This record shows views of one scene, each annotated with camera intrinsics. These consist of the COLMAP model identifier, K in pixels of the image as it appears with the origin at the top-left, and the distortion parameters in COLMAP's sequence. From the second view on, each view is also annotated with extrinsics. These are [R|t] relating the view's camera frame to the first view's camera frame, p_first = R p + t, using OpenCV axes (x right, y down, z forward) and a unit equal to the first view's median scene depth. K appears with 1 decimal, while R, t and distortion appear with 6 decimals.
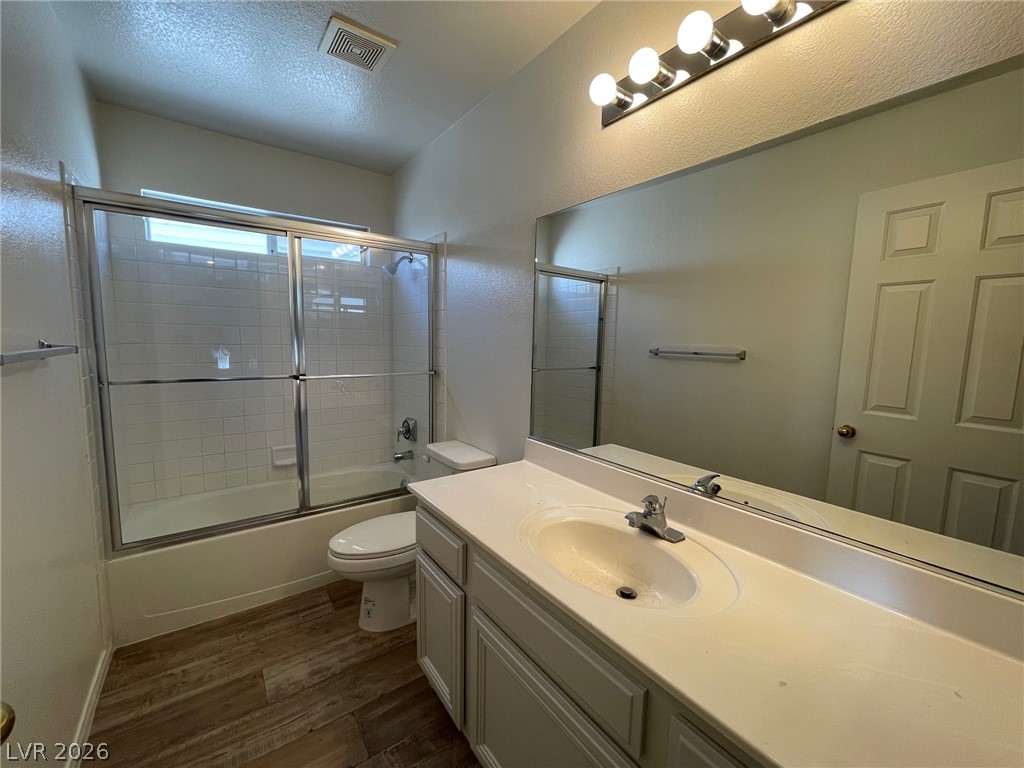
lens RADIAL K [[412.1, 0, 510.0], [0, 412.1, 383.8], [0, 0, 1]] dist [-0.004418, -0.000877]
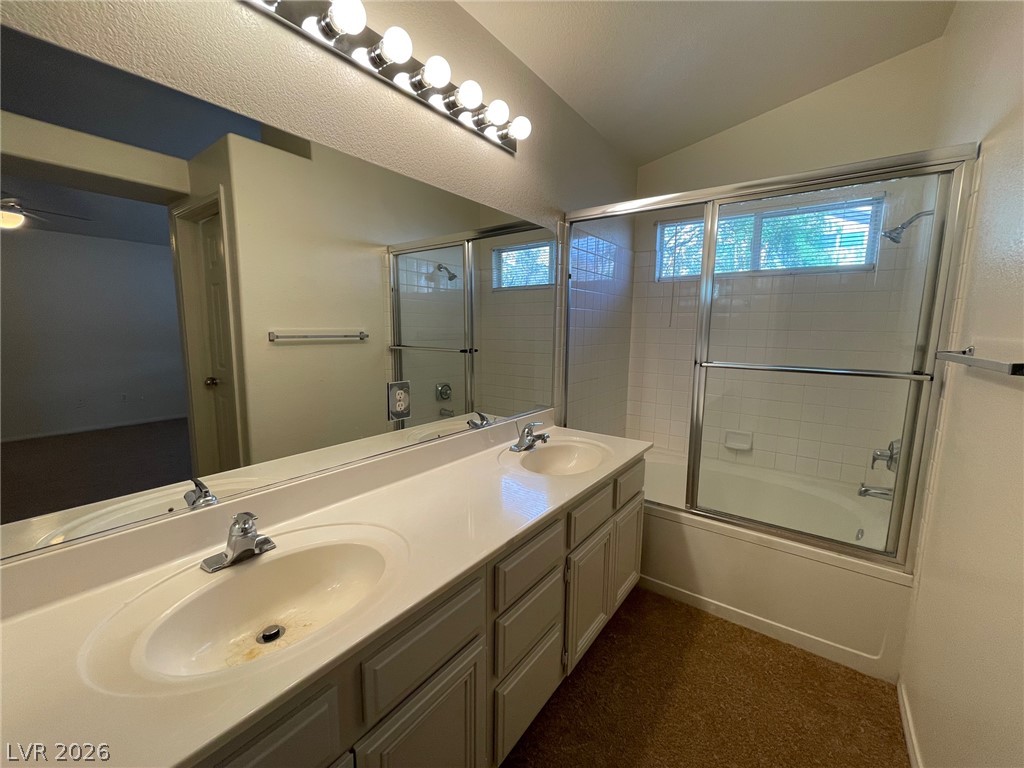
lens RADIAL K [[412.1, 0, 502.8], [0, 412.1, 387.8], [0, 0, 1]] dist [-0.004418, -0.000877]
pose [[-0.282782, -0.158862, 0.945937, -0.431515], [0.081233, 0.978680, 0.188645, -0.070224], [-0.955738, 0.130186, -0.263848, 0.566572]]
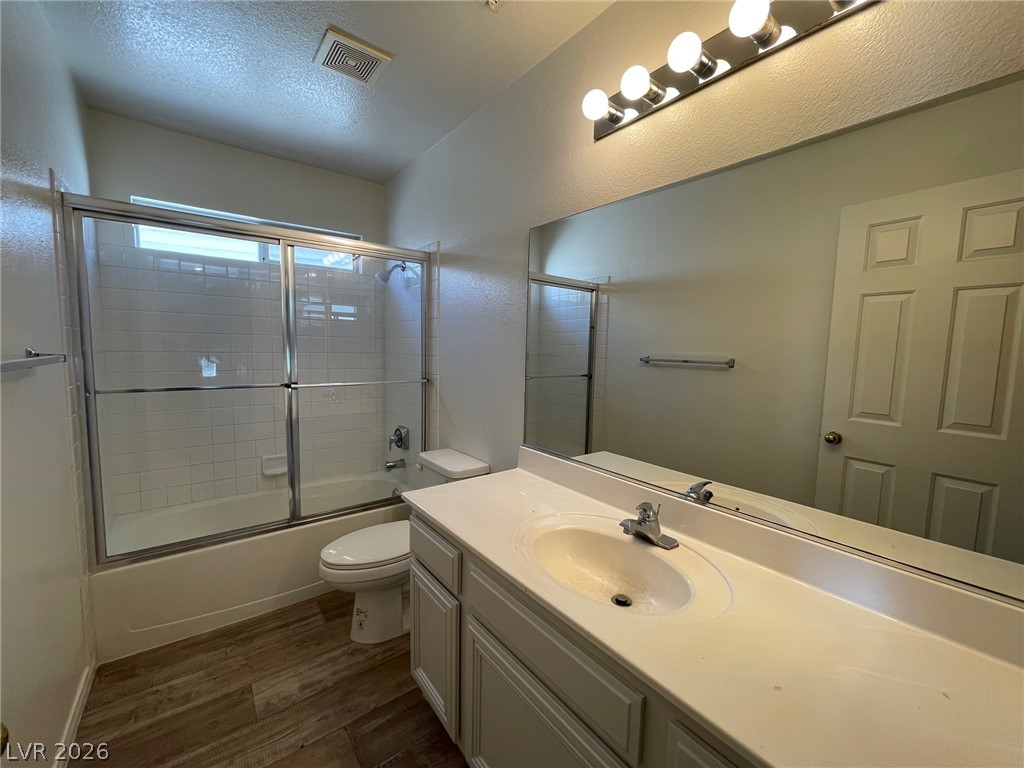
lens RADIAL K [[412.1, 0, 510.2], [0, 412.1, 383.8], [0, 0, 1]] dist [-0.004418, -0.000877]
pose [[0.999720, -0.001370, 0.023610, -0.009437], [0.001795, 0.999837, -0.017961, -0.002152], [-0.023582, 0.017998, 0.999560, -0.006046]]
